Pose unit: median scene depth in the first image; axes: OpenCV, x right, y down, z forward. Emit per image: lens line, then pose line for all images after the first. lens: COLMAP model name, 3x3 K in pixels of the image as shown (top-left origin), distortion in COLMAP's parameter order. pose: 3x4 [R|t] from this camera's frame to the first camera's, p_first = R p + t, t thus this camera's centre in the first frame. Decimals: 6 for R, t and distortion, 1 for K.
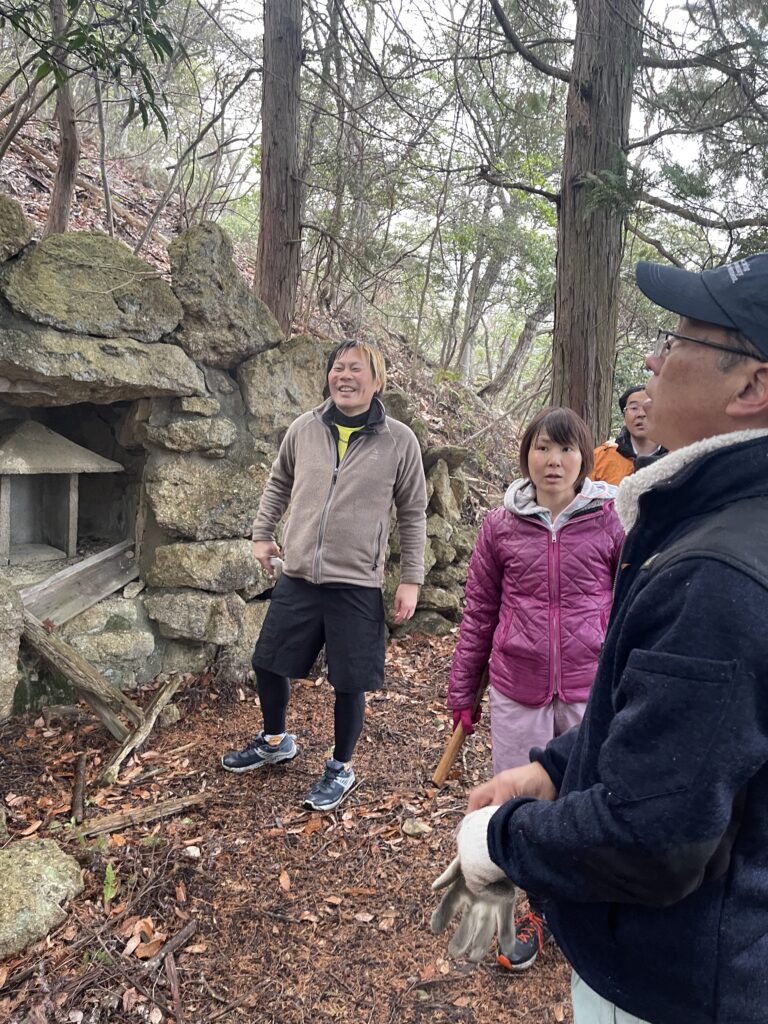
lens RADIAL K [[741.2, 0, 384.3], [0, 741.2, 511.1], [0, 0, 1]] dist [0.002908, 0.000450]
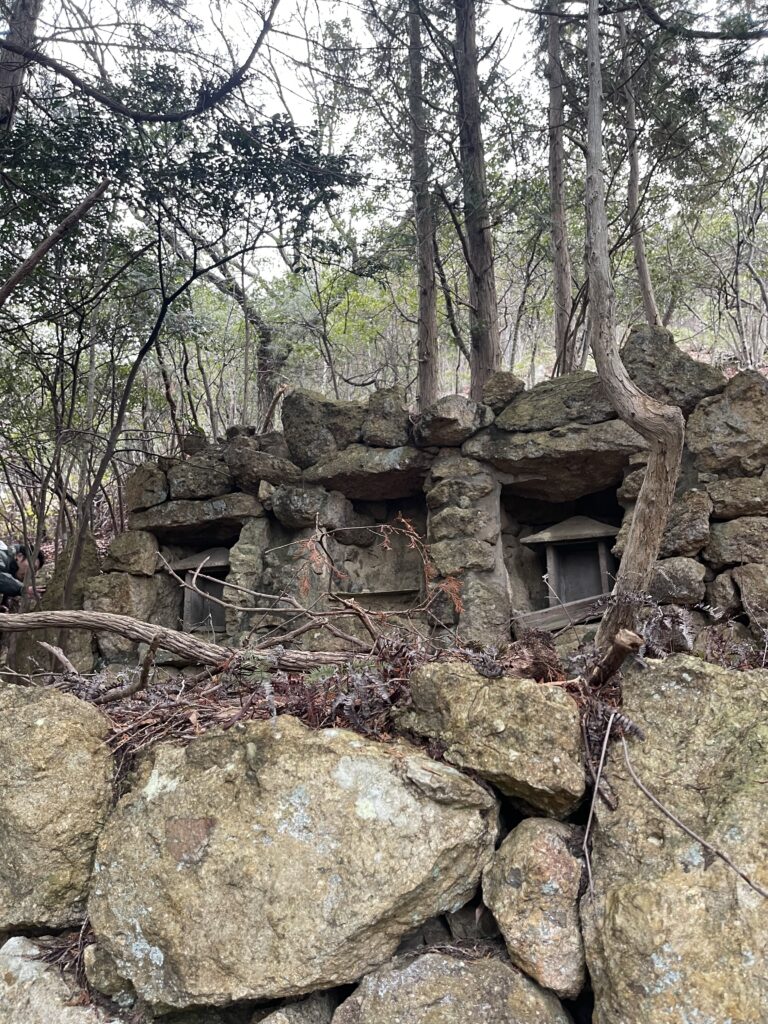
lens RADIAL K [[741.2, 0, 384.2], [0, 741.2, 511.9], [0, 0, 1]] dist [0.002908, 0.000450]
pose [[0.362941, -0.274852, -0.890354, 0.752703], [-0.052137, 0.948021, -0.313907, 0.397524], [0.930352, 0.160351, 0.329746, 0.241726]]
